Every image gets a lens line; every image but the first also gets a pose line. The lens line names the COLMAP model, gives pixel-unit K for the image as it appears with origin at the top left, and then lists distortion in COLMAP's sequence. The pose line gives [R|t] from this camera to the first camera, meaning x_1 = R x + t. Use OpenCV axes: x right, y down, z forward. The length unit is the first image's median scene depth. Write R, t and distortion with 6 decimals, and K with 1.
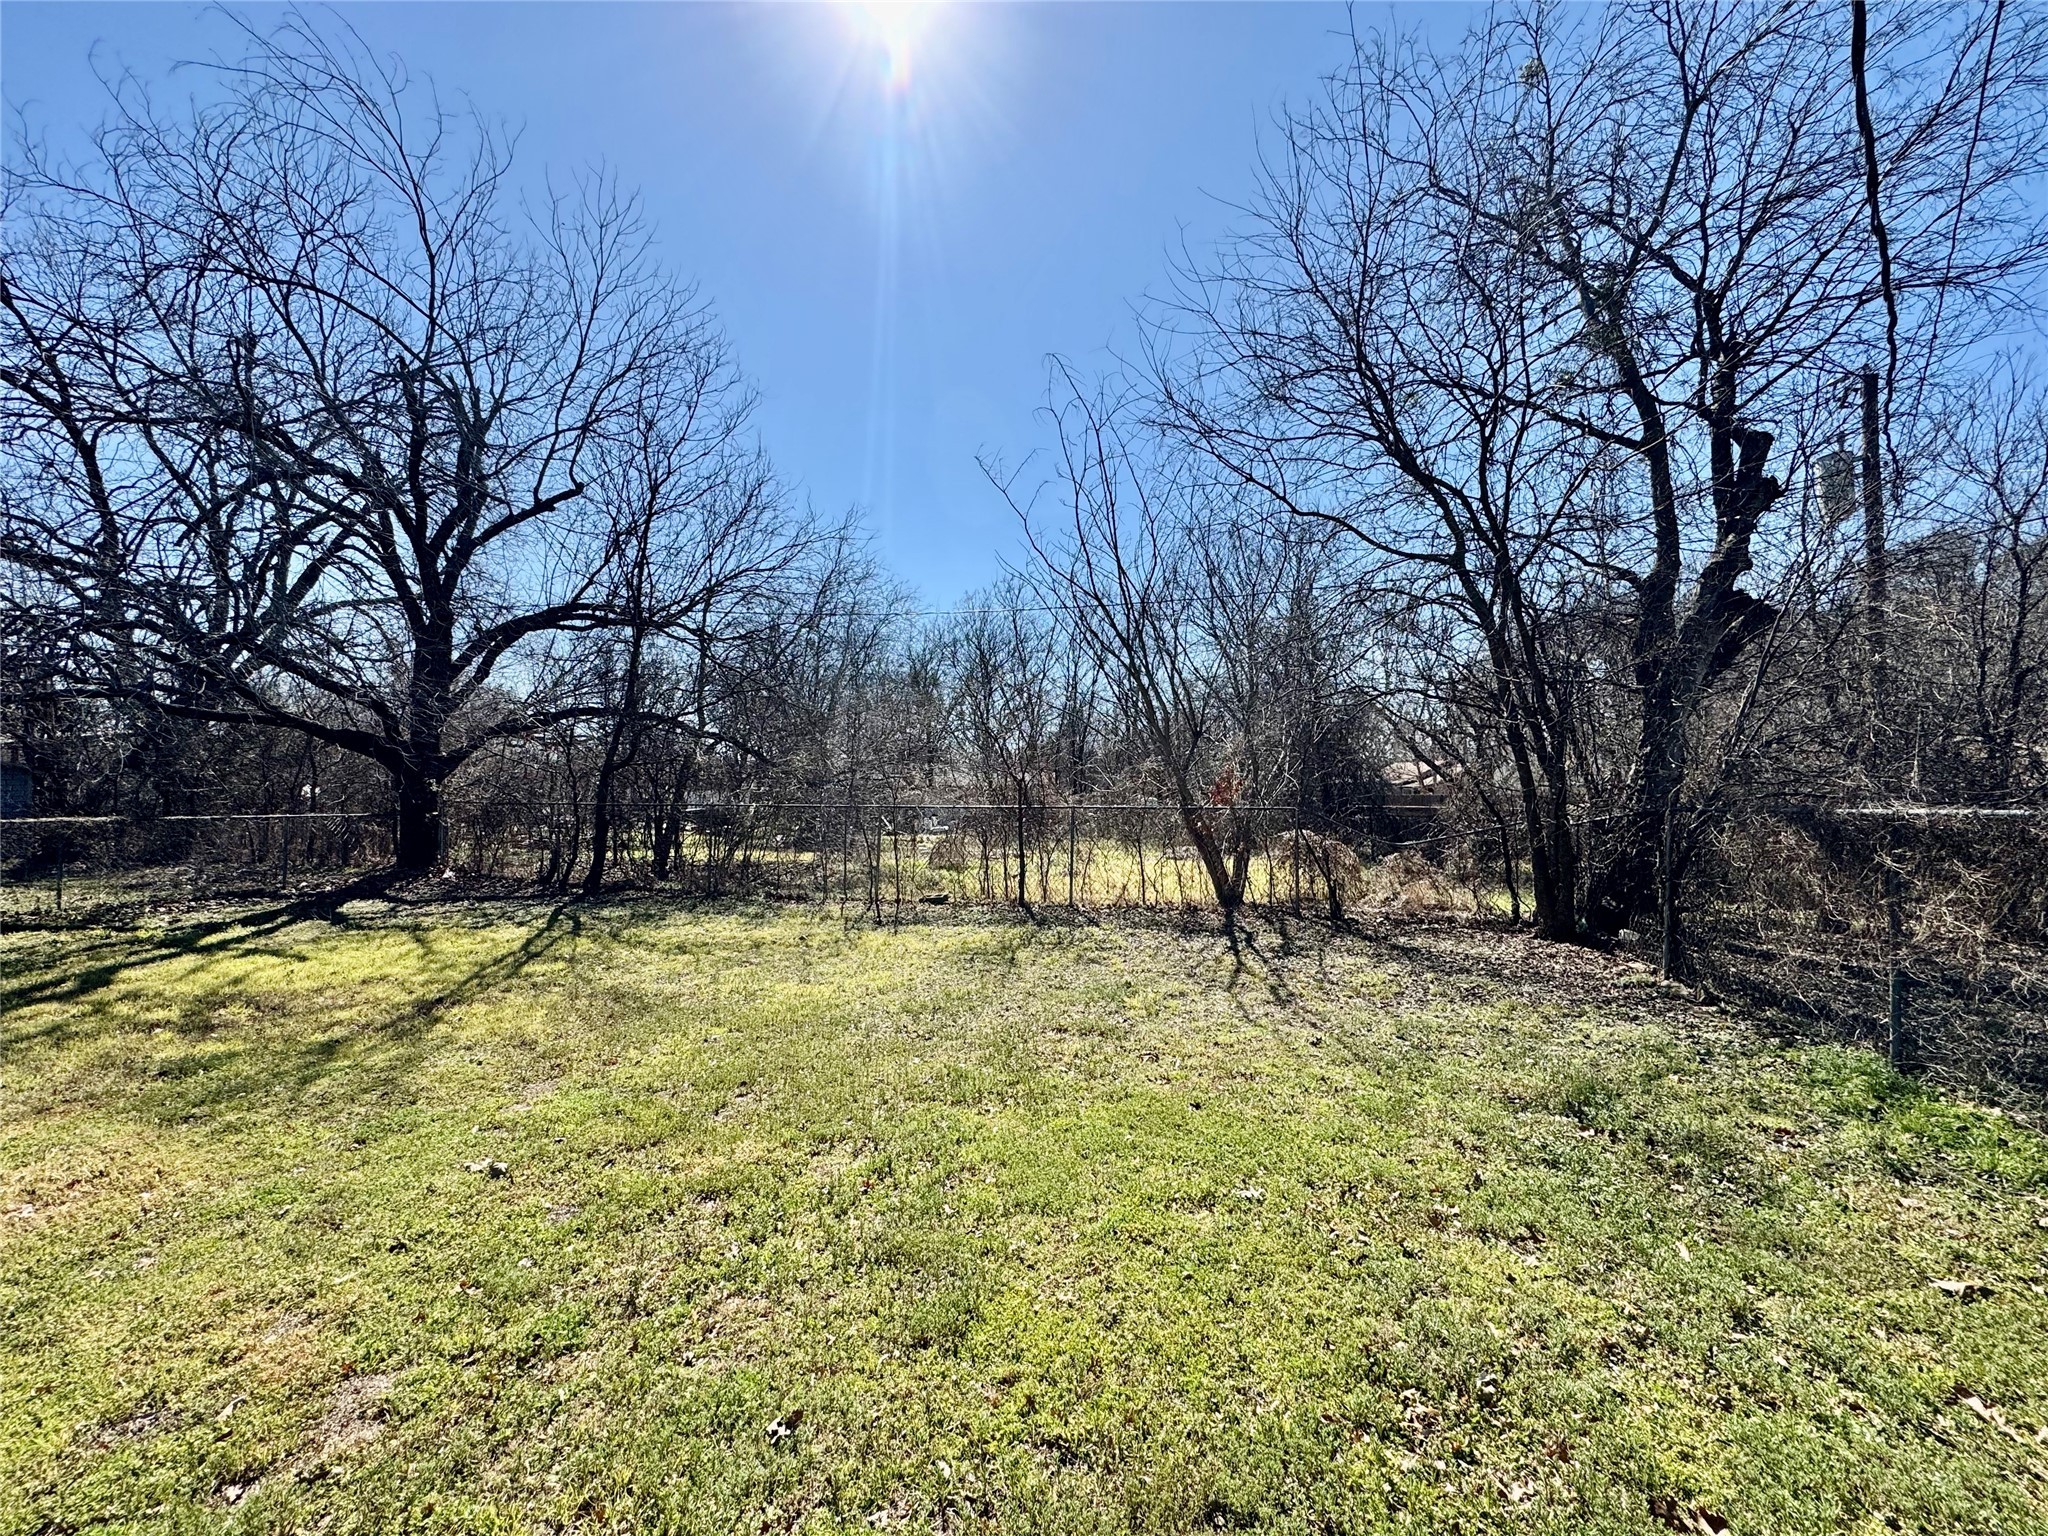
lens RADIAL K [[819.5, 0, 1023.1], [0, 819.5, 763.2], [0, 0, 1]] dist [-0.001036, 0.000161]
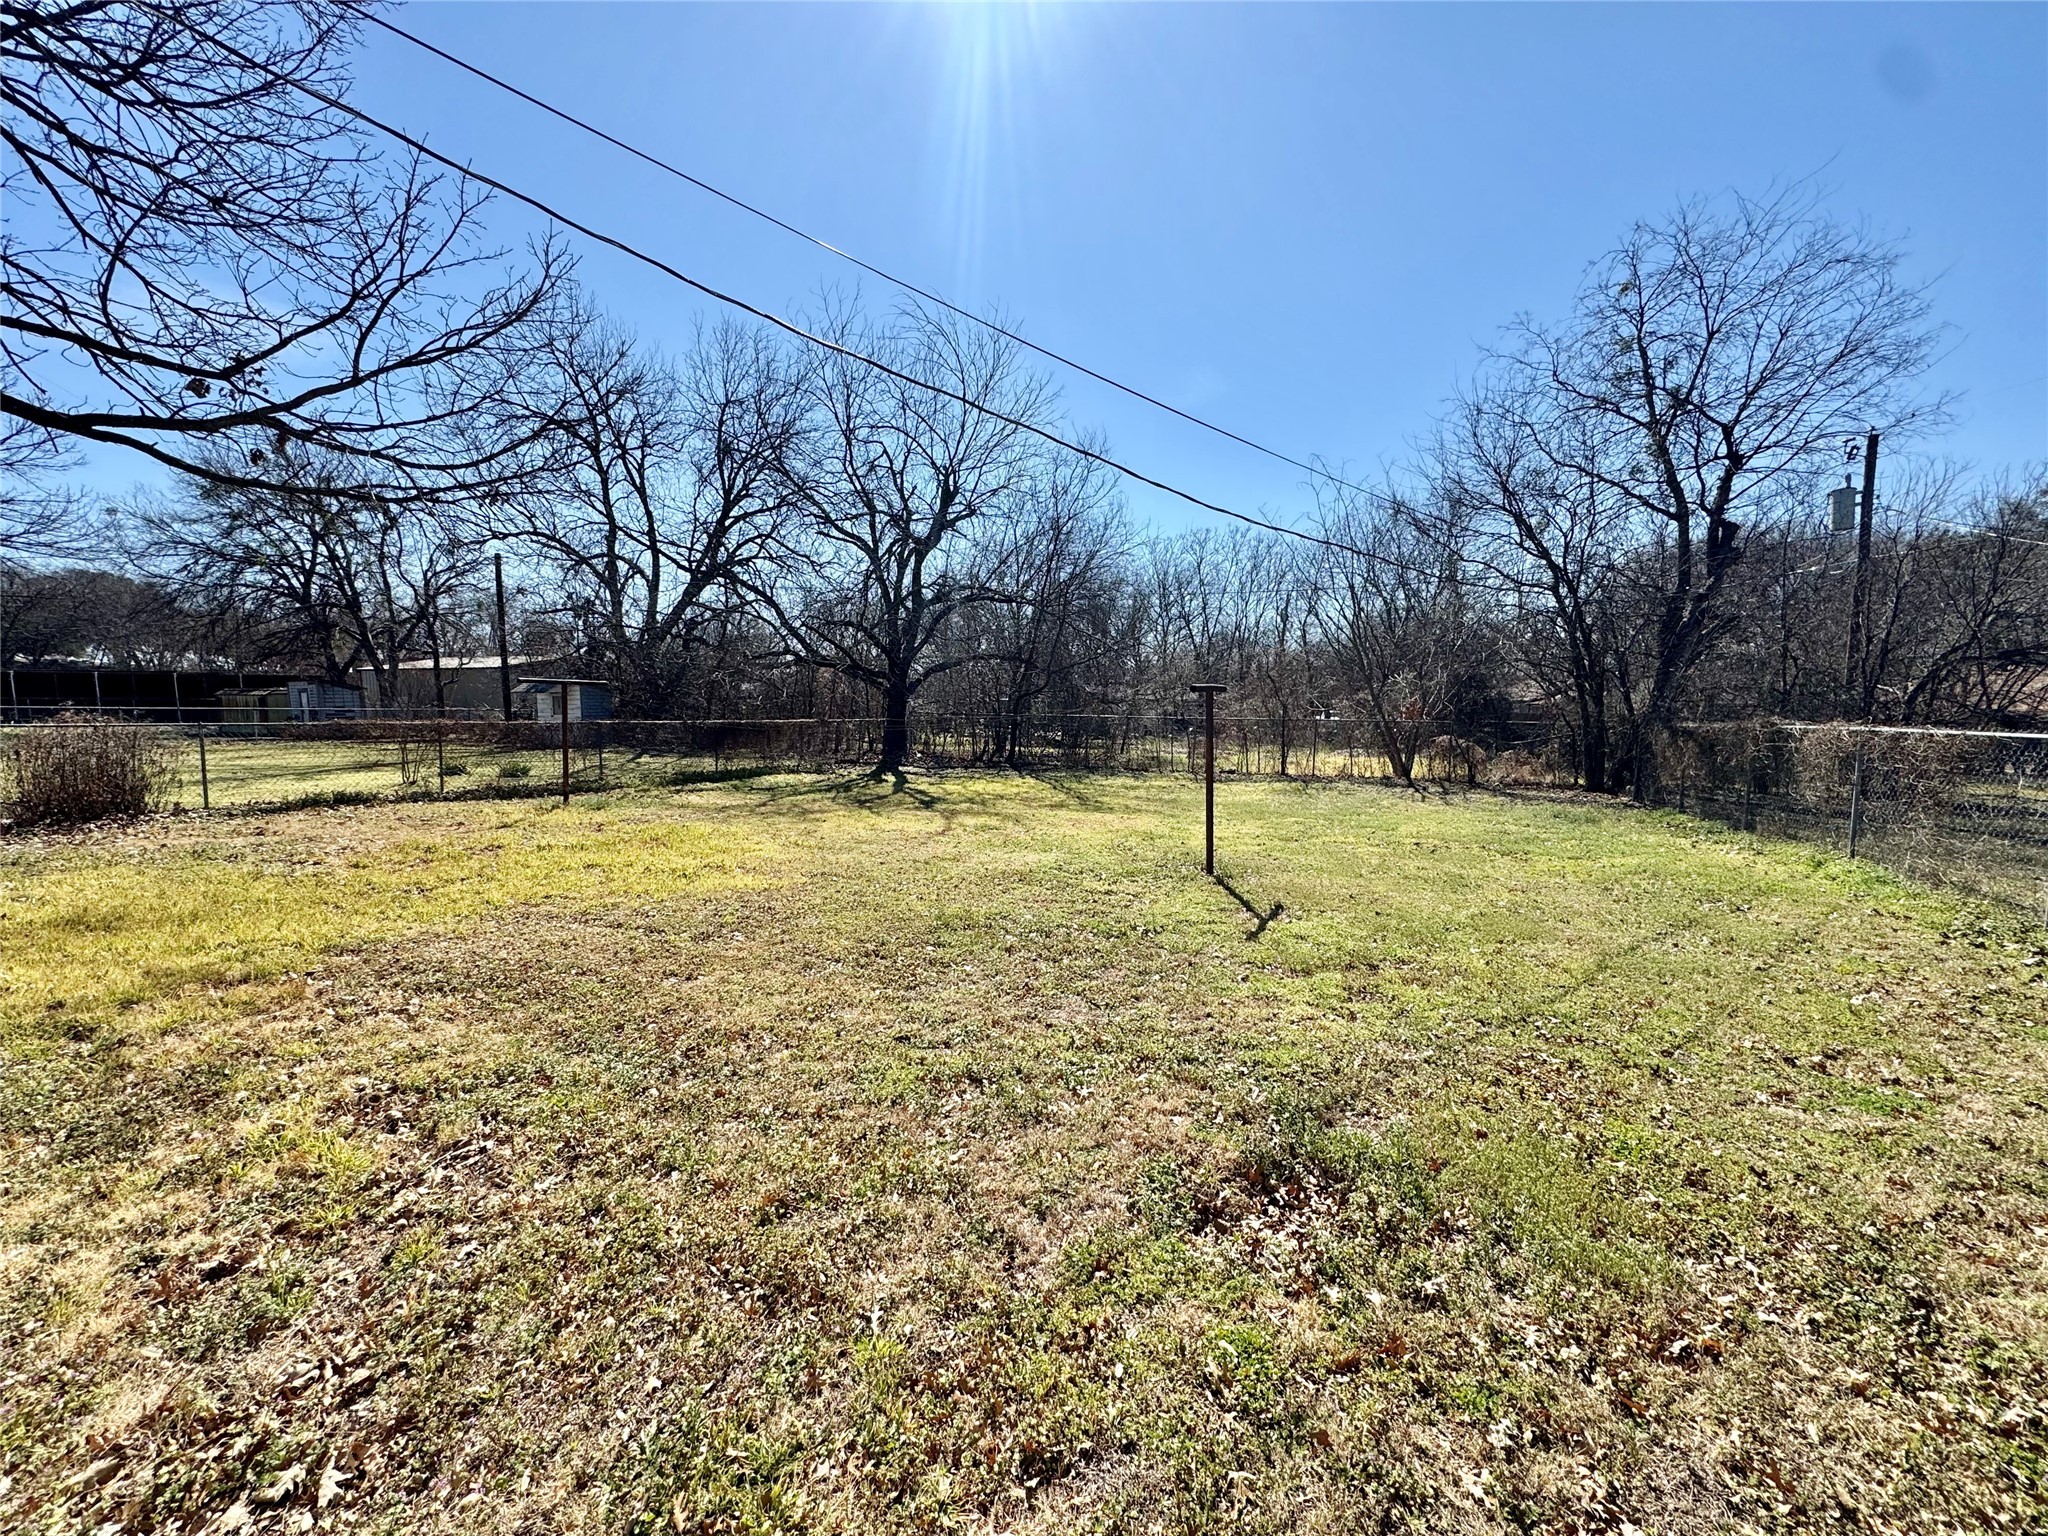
lens RADIAL K [[819.5, 0, 1023.8], [0, 819.5, 758.2], [0, 0, 1]] dist [-0.001036, 0.000161]
pose [[0.992358, 0.018091, -0.122055, -0.356220], [-0.005526, 0.994717, 0.102510, -0.043516], [0.123265, -0.101052, 0.987215, -0.848658]]
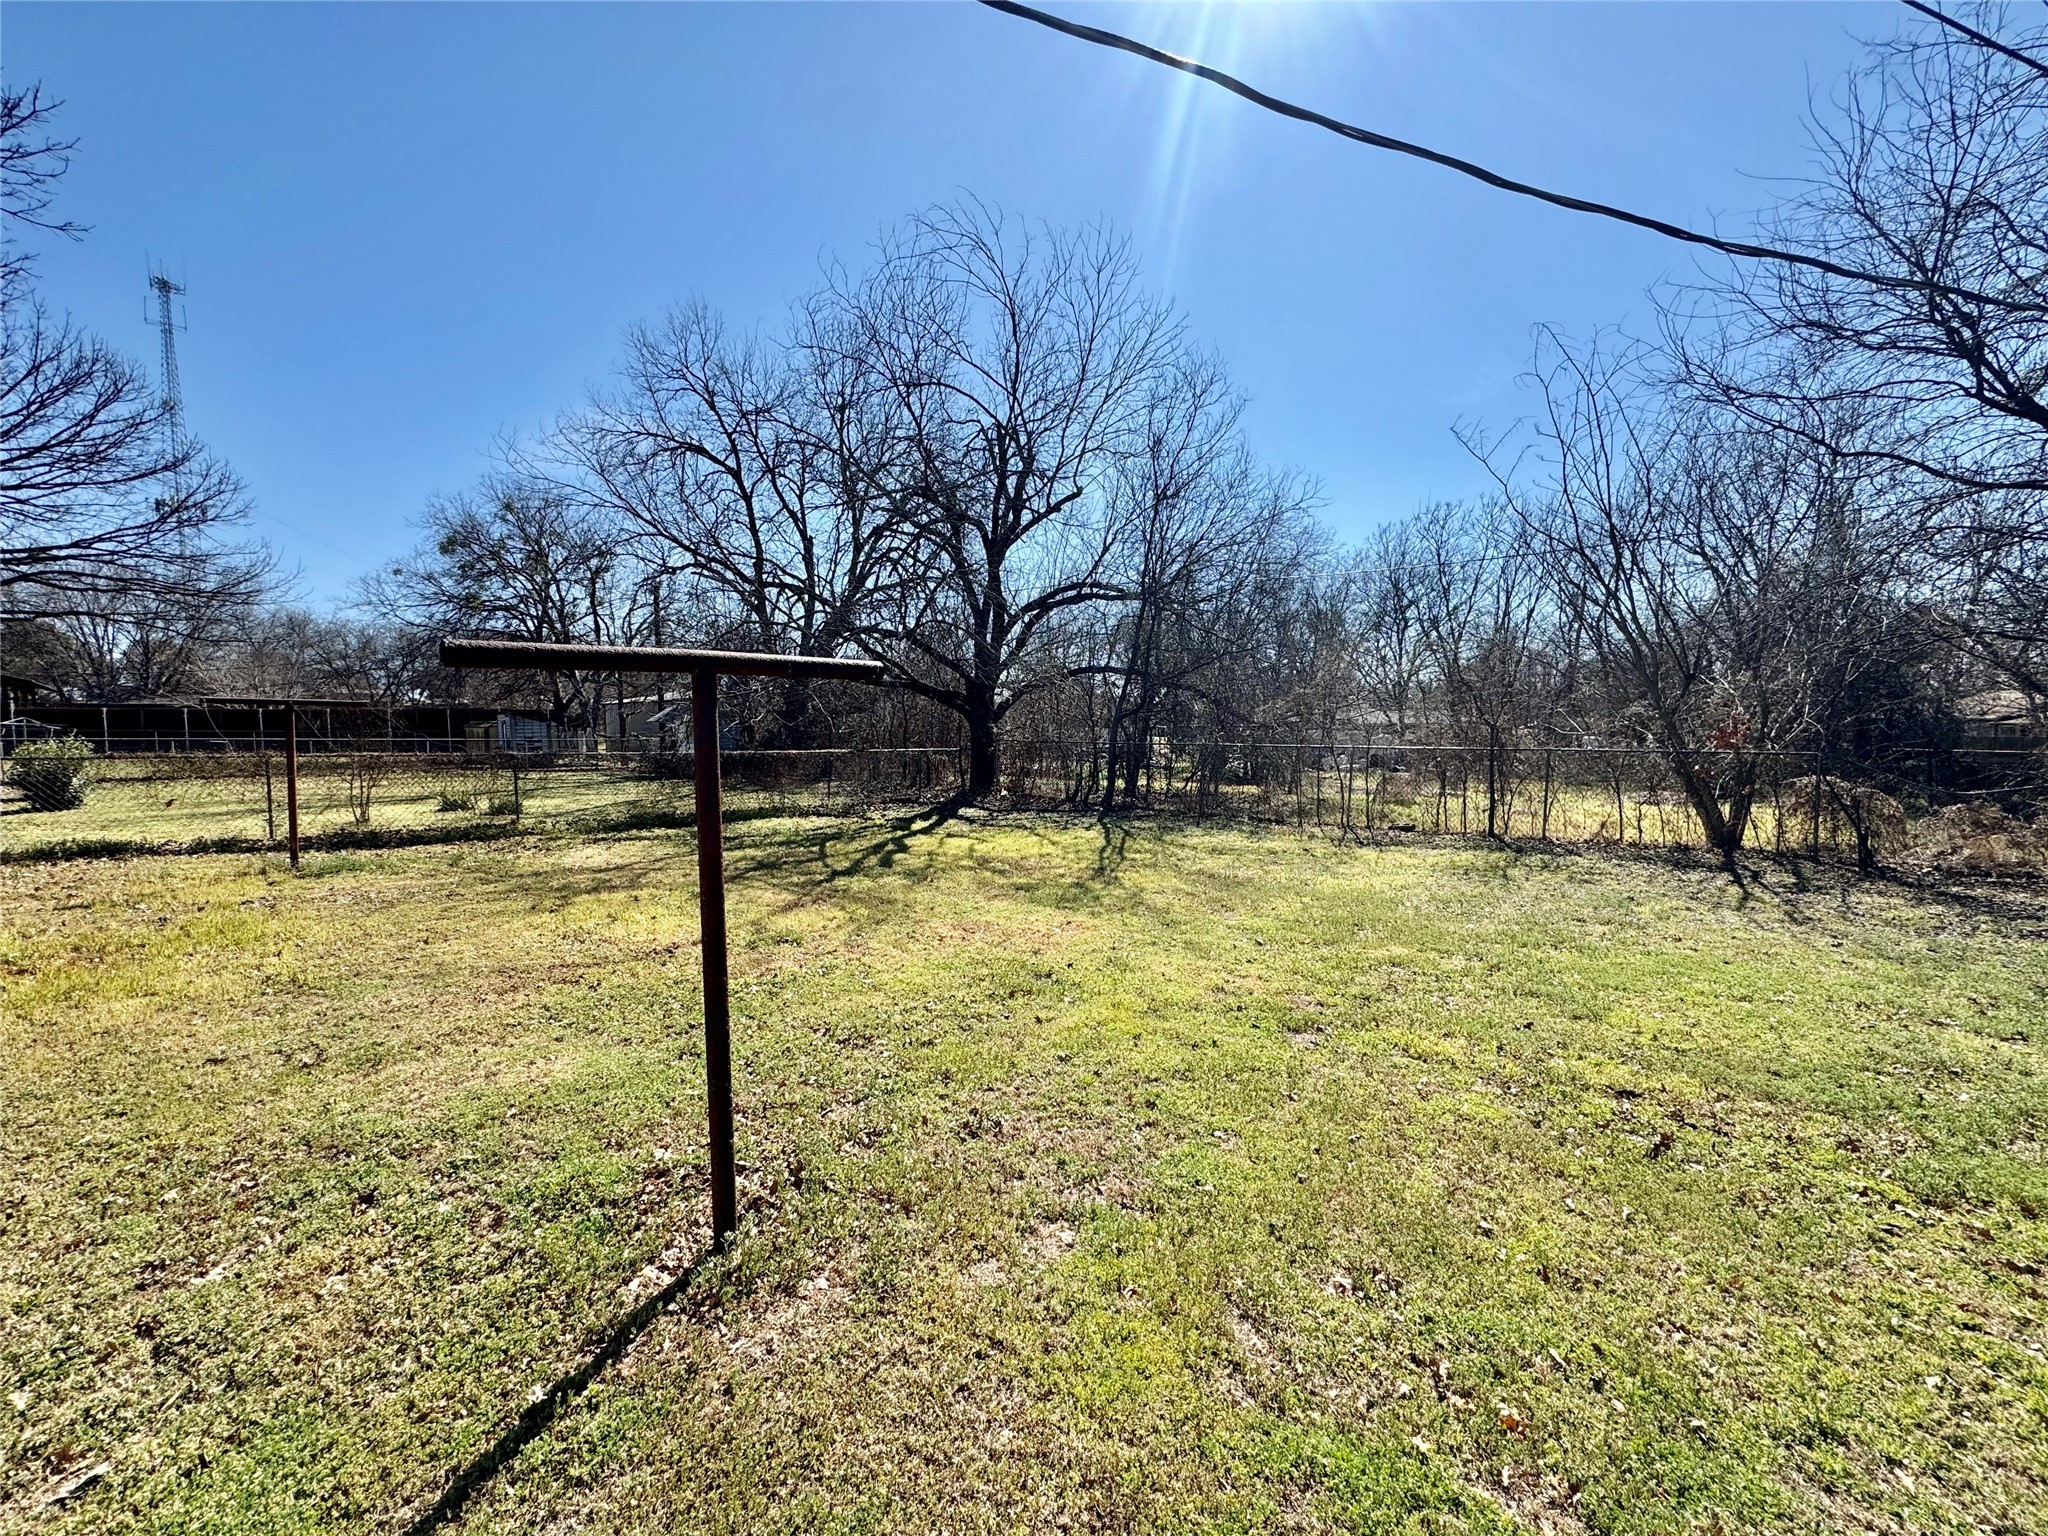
lens RADIAL K [[819.5, 0, 1019.3], [0, 819.5, 769.0], [0, 0, 1]] dist [-0.001036, 0.000161]
pose [[0.902872, 0.021670, -0.429362, -0.110686], [0.014577, 0.996611, 0.080953, -0.020367], [0.429662, -0.079349, 0.899497, -0.295800]]
